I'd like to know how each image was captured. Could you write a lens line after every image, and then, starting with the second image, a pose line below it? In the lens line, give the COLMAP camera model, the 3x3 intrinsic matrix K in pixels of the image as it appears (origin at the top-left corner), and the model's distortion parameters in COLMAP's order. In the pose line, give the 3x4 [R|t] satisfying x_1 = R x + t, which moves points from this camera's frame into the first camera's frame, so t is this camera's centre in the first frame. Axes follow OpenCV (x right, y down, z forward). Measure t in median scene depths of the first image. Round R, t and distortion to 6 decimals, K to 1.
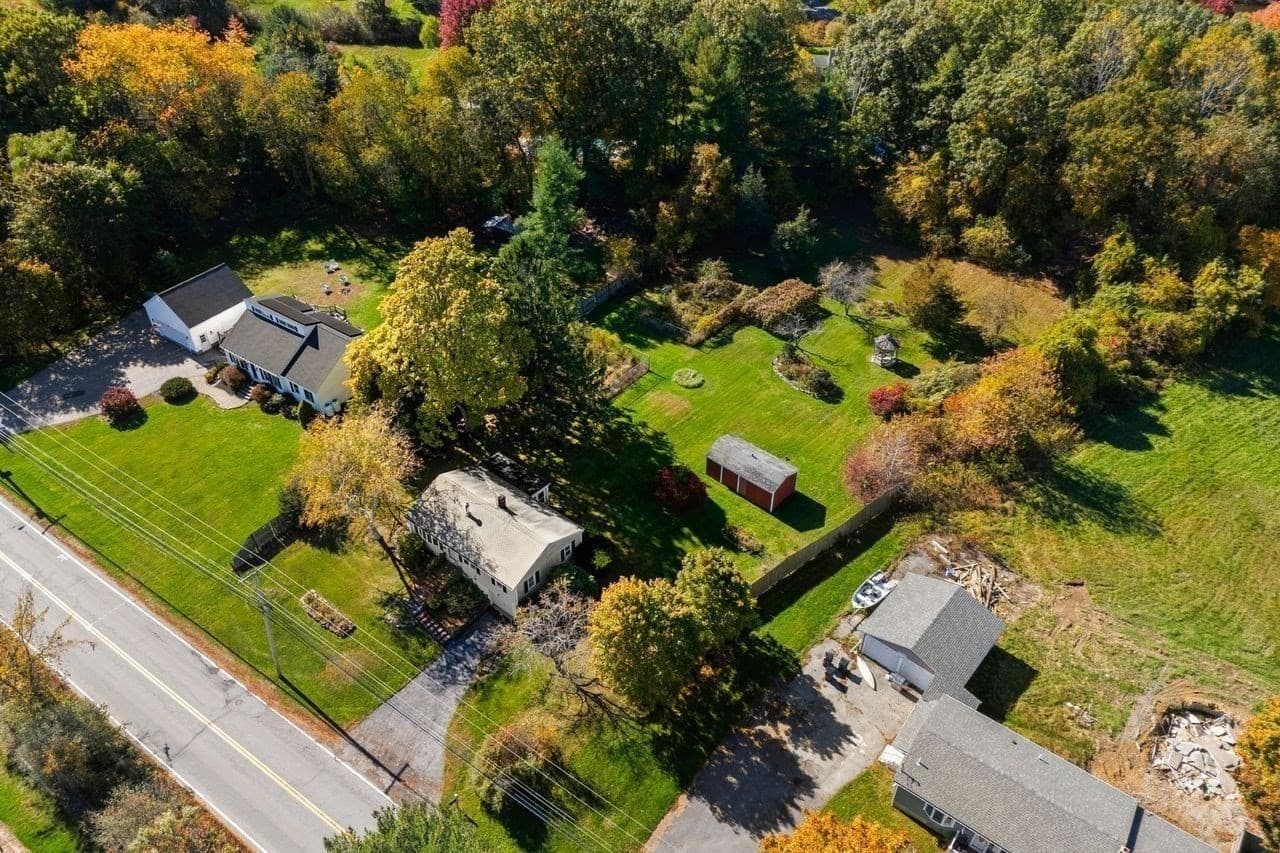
lens RADIAL K [[928.0, 0, 634.4], [0, 928.0, 439.9], [0, 0, 1]] dist [0.100840, -0.131513]
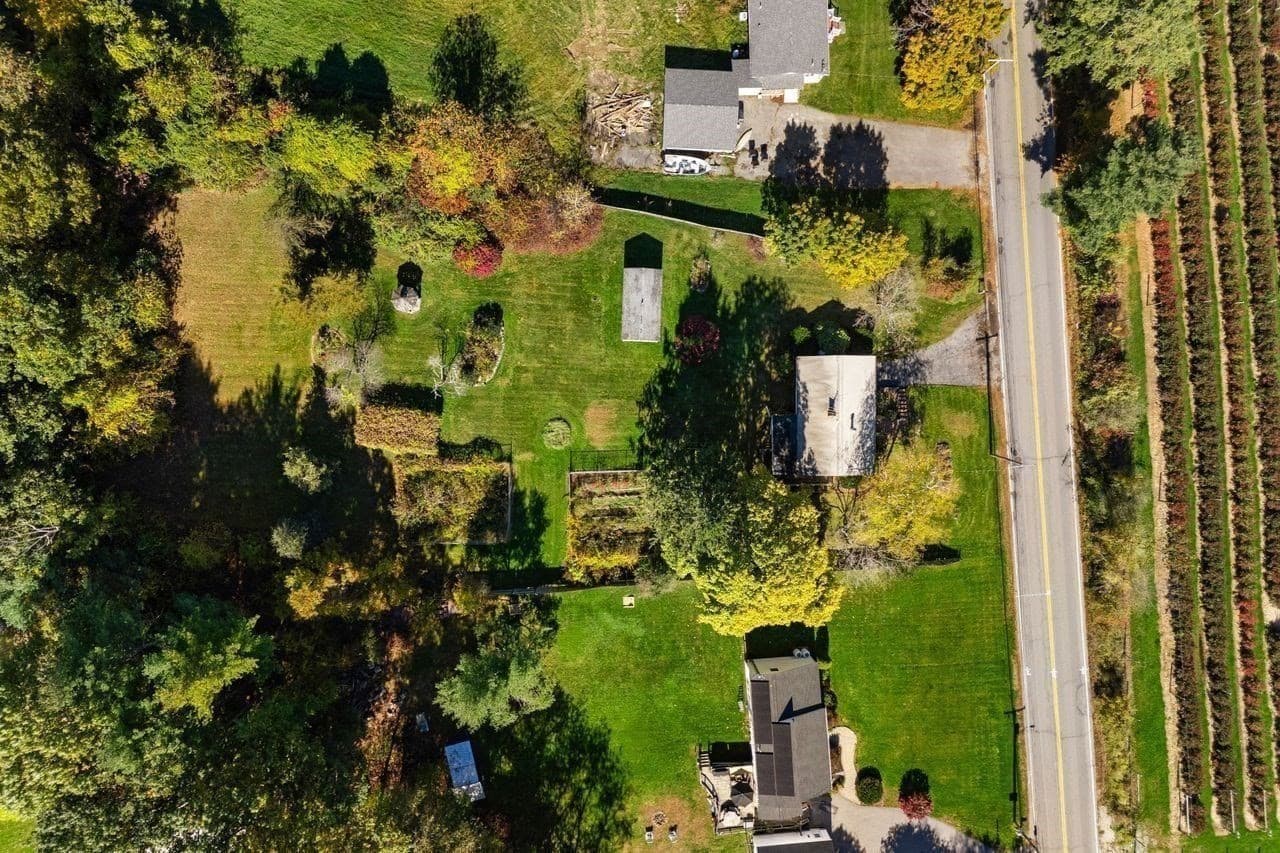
lens RADIAL K [[928.0, 0, 634.4], [0, 928.0, 439.9], [0, 0, 1]] dist [0.100840, -0.131513]
pose [[-0.632325, -0.772548, -0.057746, 0.060451], [0.470537, -0.442207, 0.763576, -0.858518], [-0.615435, 0.455656, 0.643131, 0.295050]]
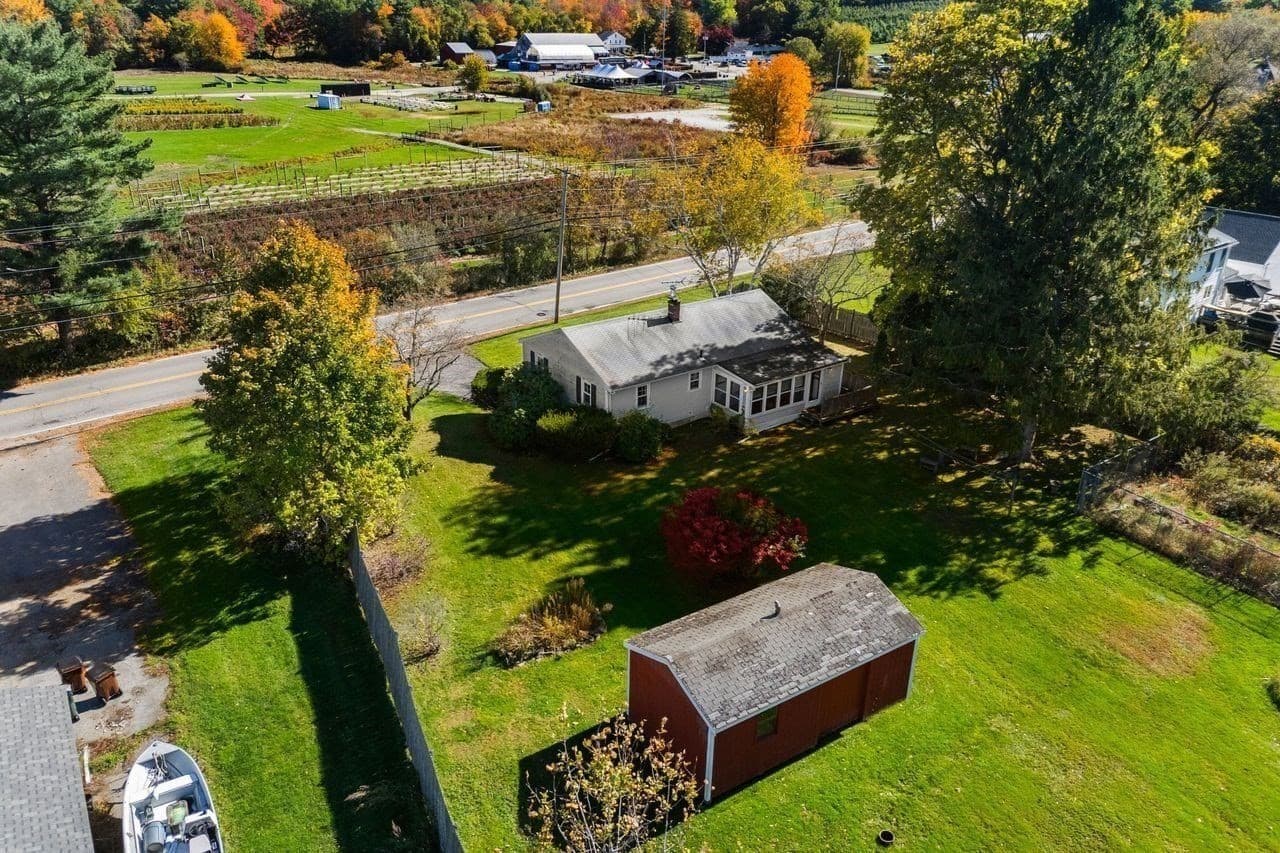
lens RADIAL K [[928.0, 0, 634.4], [0, 928.0, 439.9], [0, 0, 1]] dist [0.100840, -0.131513]
pose [[-0.266882, 0.390234, -0.881187, 0.350204], [-0.639088, 0.612724, 0.464904, -0.118060], [0.721346, 0.687231, 0.085869, 0.806399]]
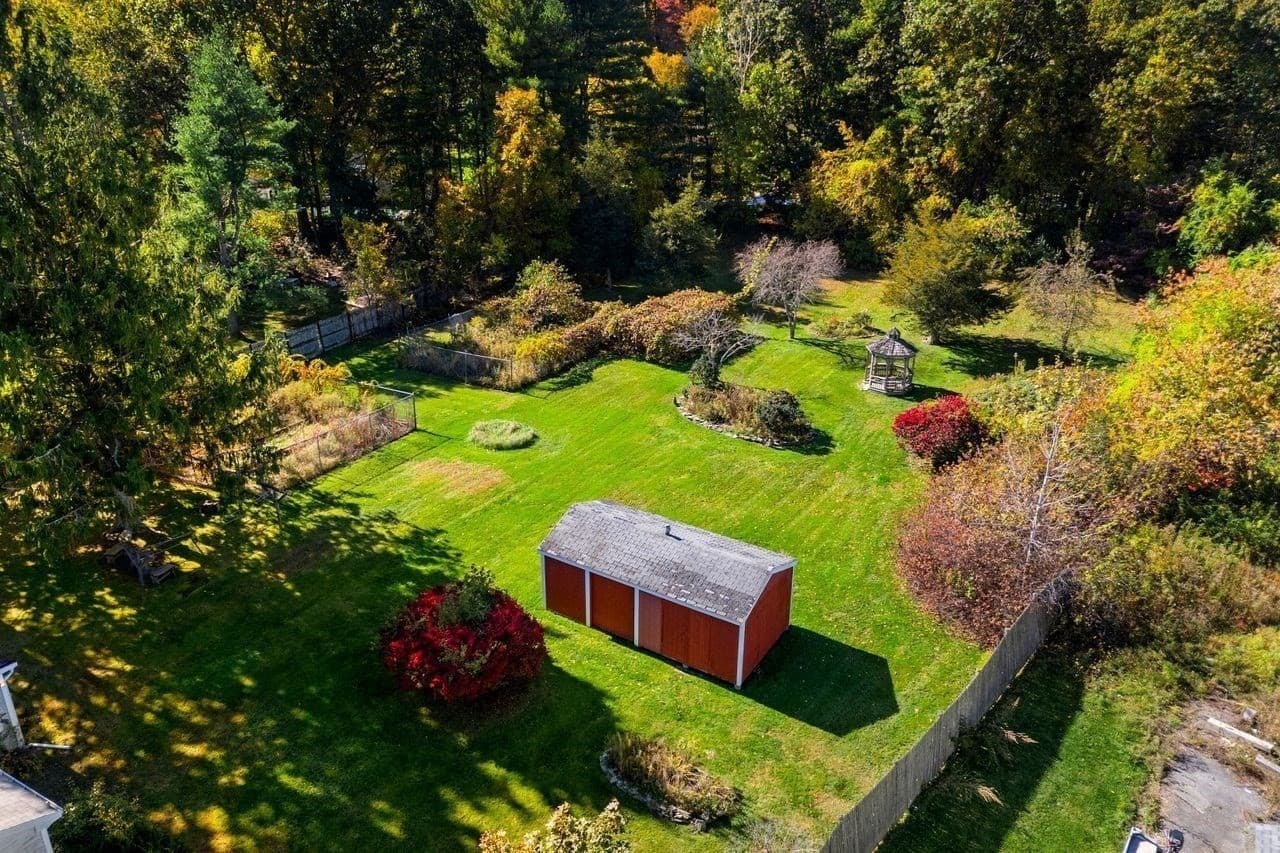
lens RADIAL K [[928.0, 0, 634.4], [0, 928.0, 439.9], [0, 0, 1]] dist [0.100840, -0.131513]
pose [[0.986576, -0.064804, 0.149895, 0.055849], [0.103567, 0.957978, -0.267492, 0.069670], [-0.126262, 0.279426, 0.951829, 0.579070]]
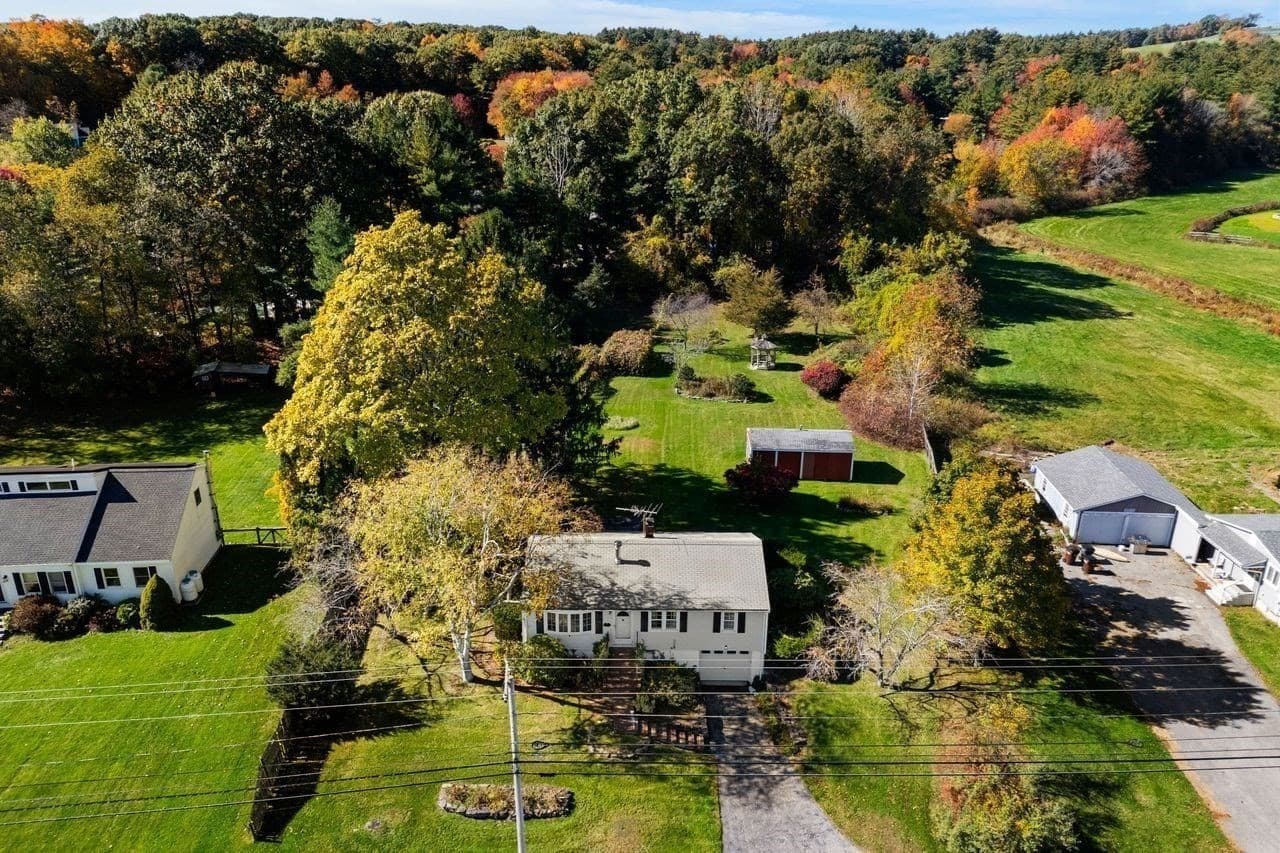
lens RADIAL K [[920.7, 0, 634.5], [0, 920.7, 472.5], [0, 0, 1]] dist [0.021528, -0.000114]
pose [[0.777190, -0.260848, 0.572655, -0.420224], [0.408495, 0.901358, -0.143823, 0.097907], [-0.478651, 0.345705, 0.807082, 0.377609]]
